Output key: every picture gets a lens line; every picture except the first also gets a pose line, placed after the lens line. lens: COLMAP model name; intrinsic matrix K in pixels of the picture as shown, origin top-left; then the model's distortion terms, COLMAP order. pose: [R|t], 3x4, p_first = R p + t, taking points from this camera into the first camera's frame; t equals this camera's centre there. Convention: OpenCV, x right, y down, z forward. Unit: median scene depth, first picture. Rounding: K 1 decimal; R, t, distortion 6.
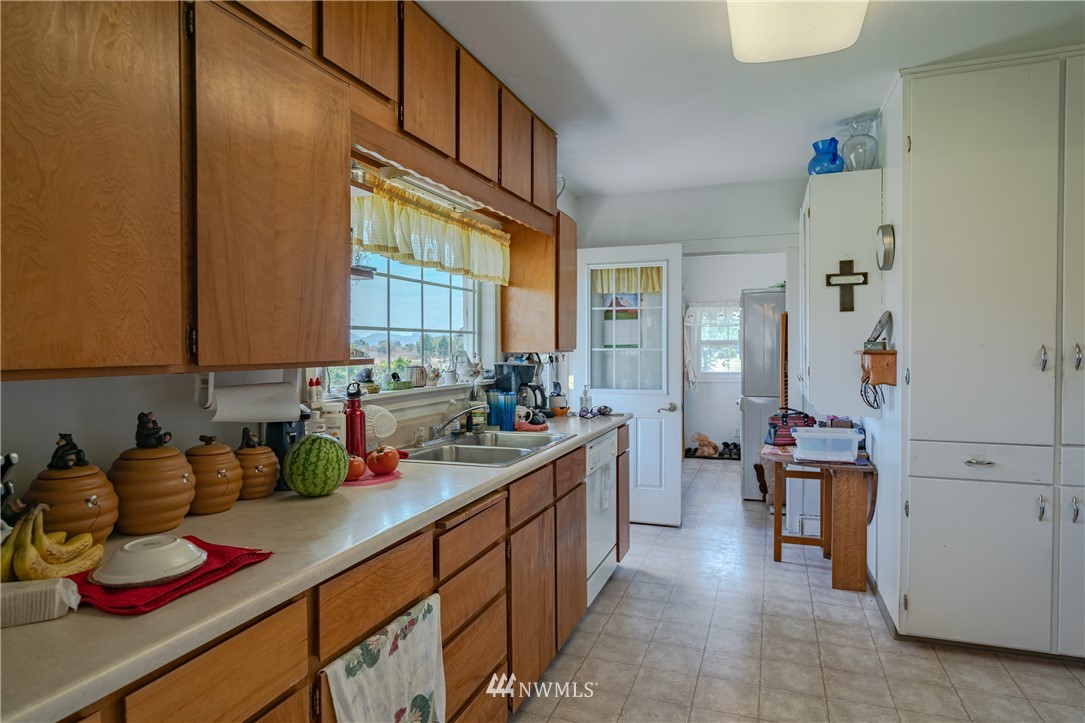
lens RADIAL K [[636.3, 0, 544.2], [0, 636.3, 357.2], [0, 0, 1]] dist [-0.002998, 0.002734]
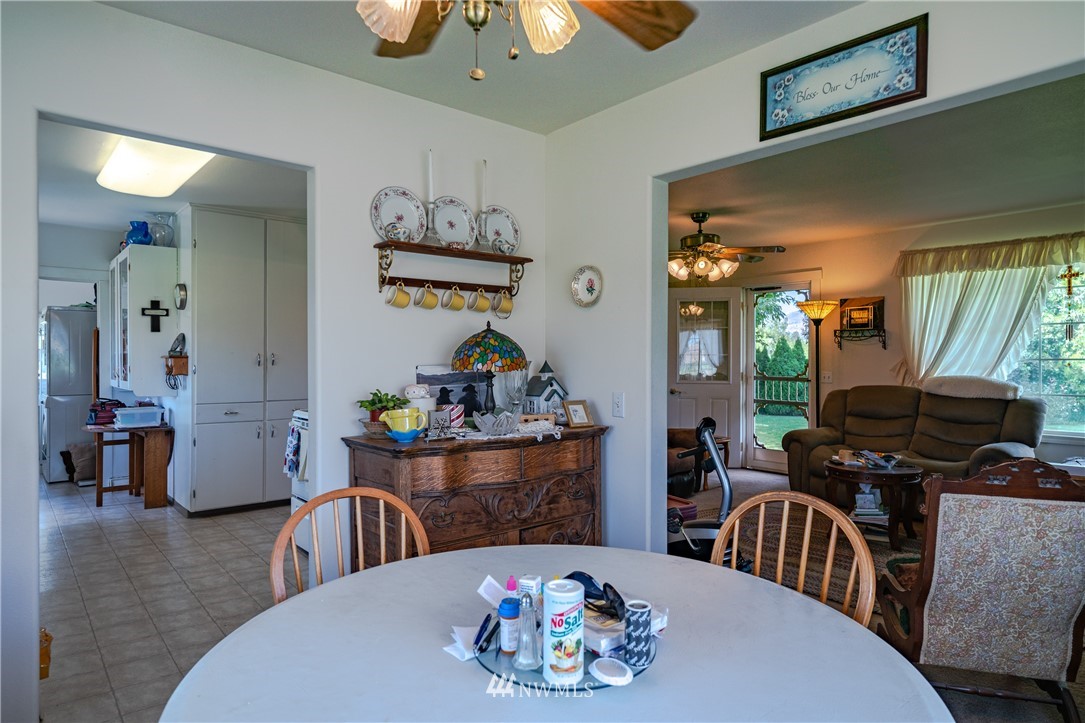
lens RADIAL K [[636.3, 0, 543.8], [0, 636.3, 362.0], [0, 0, 1]] dist [-0.002998, 0.002734]
pose [[0.493407, 0.001850, 0.869797, -0.446962], [0.008897, 0.999935, -0.007173, 0.025466], [-0.869753, 0.011278, 0.493358, -0.662950]]
